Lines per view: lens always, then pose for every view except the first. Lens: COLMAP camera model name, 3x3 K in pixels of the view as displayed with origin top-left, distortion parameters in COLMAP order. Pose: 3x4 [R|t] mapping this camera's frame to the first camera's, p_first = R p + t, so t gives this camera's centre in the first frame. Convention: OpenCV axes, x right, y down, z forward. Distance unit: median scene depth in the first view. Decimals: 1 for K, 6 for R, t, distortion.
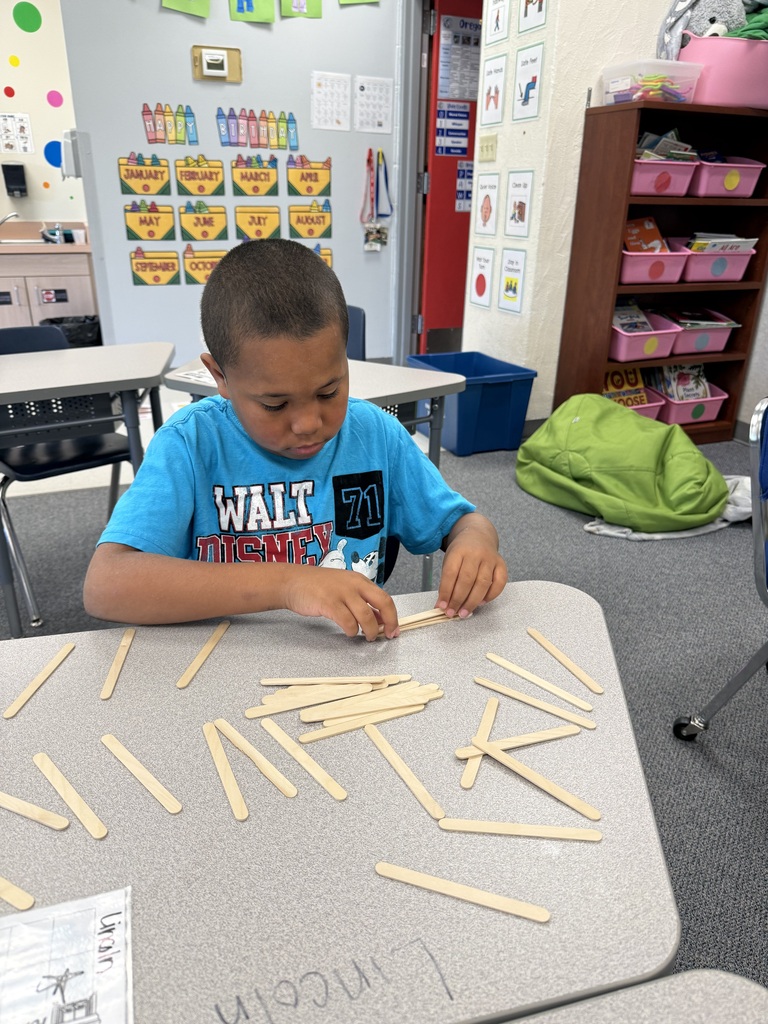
lens RADIAL K [[694.6, 0, 384.0], [0, 694.6, 512.0], [0, 0, 1]] dist [-0.001011, 0.005041]
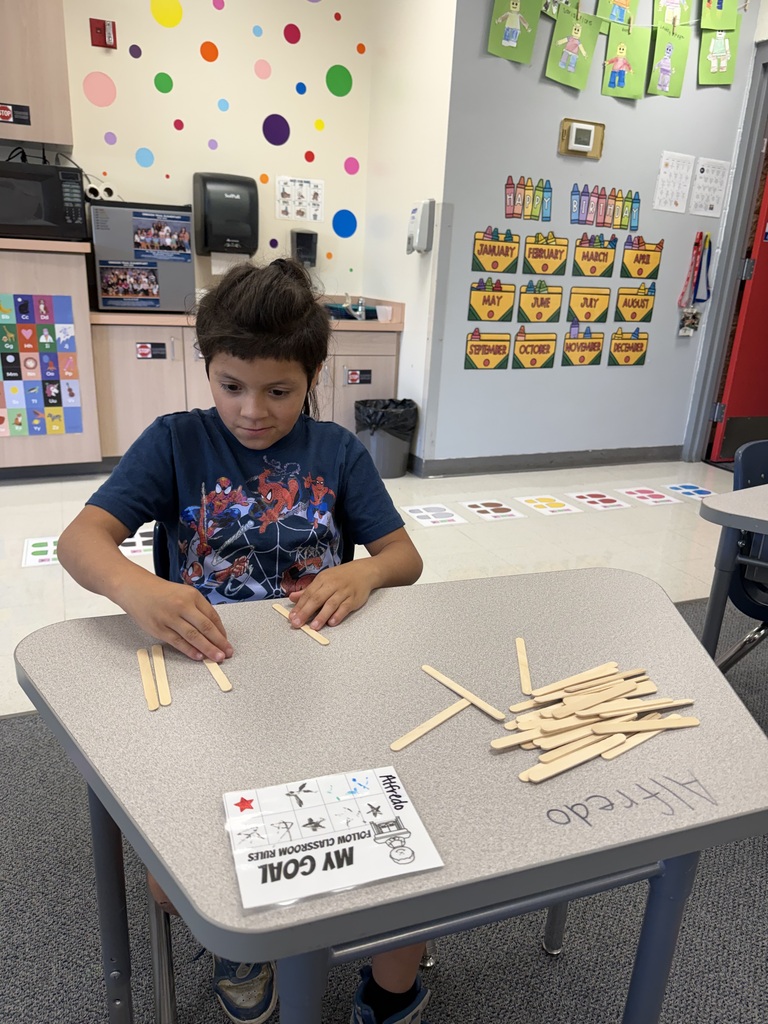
lens RADIAL K [[694.6, 0, 384.0], [0, 694.6, 512.0], [0, 0, 1]] dist [-0.001011, 0.005041]
pose [[0.995643, 0.002392, 0.093221, -0.549835], [0.005732, 0.996211, -0.086783, -0.067957], [-0.093076, 0.086940, 0.991856, 0.143744]]
